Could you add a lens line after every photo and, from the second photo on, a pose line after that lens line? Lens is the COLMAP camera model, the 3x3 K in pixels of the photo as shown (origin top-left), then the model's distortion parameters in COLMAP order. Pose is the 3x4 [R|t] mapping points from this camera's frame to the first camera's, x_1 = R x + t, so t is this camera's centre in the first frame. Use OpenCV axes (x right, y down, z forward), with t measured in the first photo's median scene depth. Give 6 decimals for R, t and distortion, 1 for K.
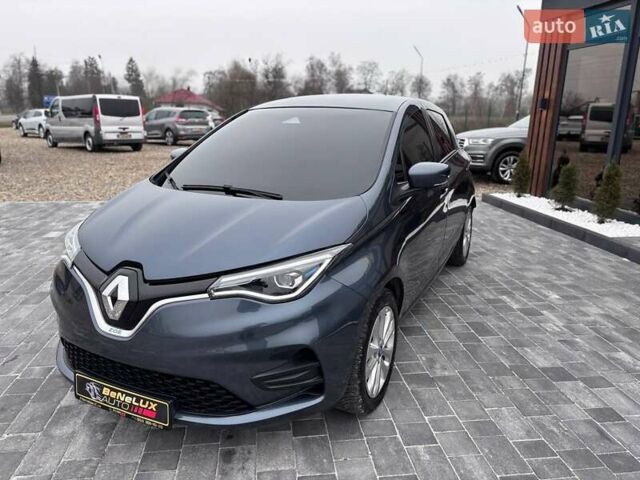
lens RADIAL K [[480.4, 0, 316.2], [0, 480.4, 242.4], [0, 0, 1]] dist [0.050374, -0.051046]
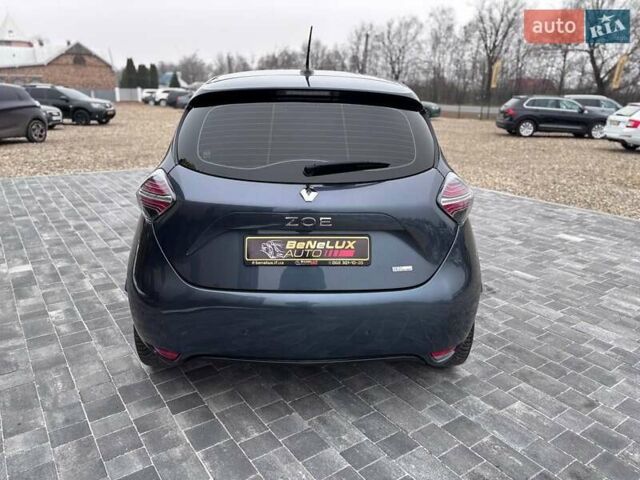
lens RADIAL K [[480.4, 0, 316.2], [0, 480.4, 242.4], [0, 0, 1]] dist [0.050374, -0.051046]
pose [[-0.883295, 0.114814, -0.454541, 0.525162], [-0.150384, 0.848924, 0.506668, -0.534622], [0.444044, 0.515893, -0.732584, 1.972385]]
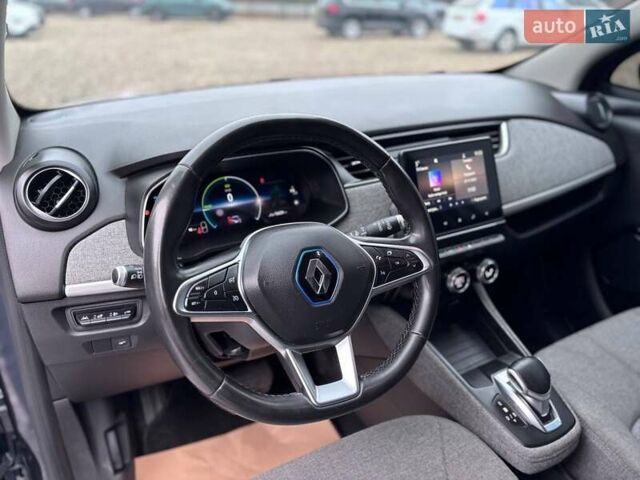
lens RADIAL K [[483.2, 0, 317.6], [0, 483.2, 246.7], [0, 0, 1]] dist [0.042419, -0.042788]
pose [[-0.588621, 0.364200, -0.721723, 0.198548], [-0.223949, 0.784367, 0.578460, -0.217343], [0.776770, 0.502123, -0.380132, 0.979234]]
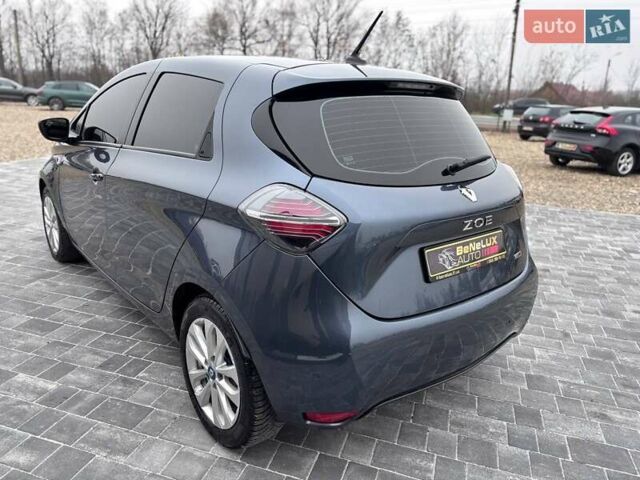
lens RADIAL K [[476.8, 0, 316.9], [0, 476.8, 247.3], [0, 0, 1]] dist [0.077477, -0.086730]
pose [[-0.416328, 0.249697, -0.874256, 0.820808], [-0.286170, 0.876695, 0.386670, -0.401097], [0.863005, 0.411167, -0.293537, 1.559246]]
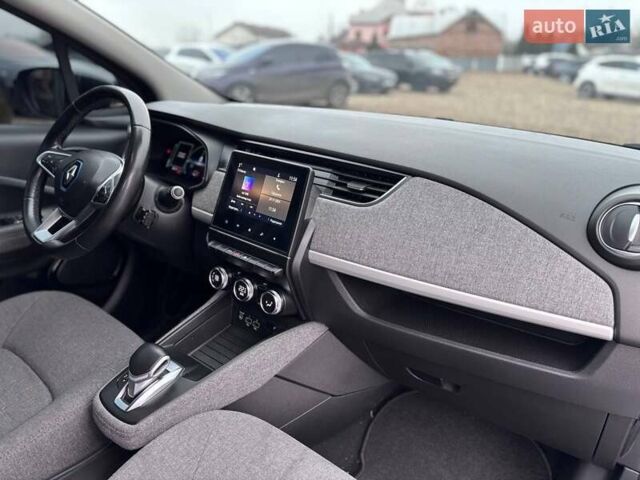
lens RADIAL K [[480.4, 0, 316.2], [0, 480.4, 242.4], [0, 0, 1]] dist [0.050374, -0.051046]
pose [[-0.965952, -0.123019, 0.227604, -0.121447], [0.037373, 0.804150, 0.593251, -0.245612], [-0.256009, 0.581558, -0.772172, 1.126469]]
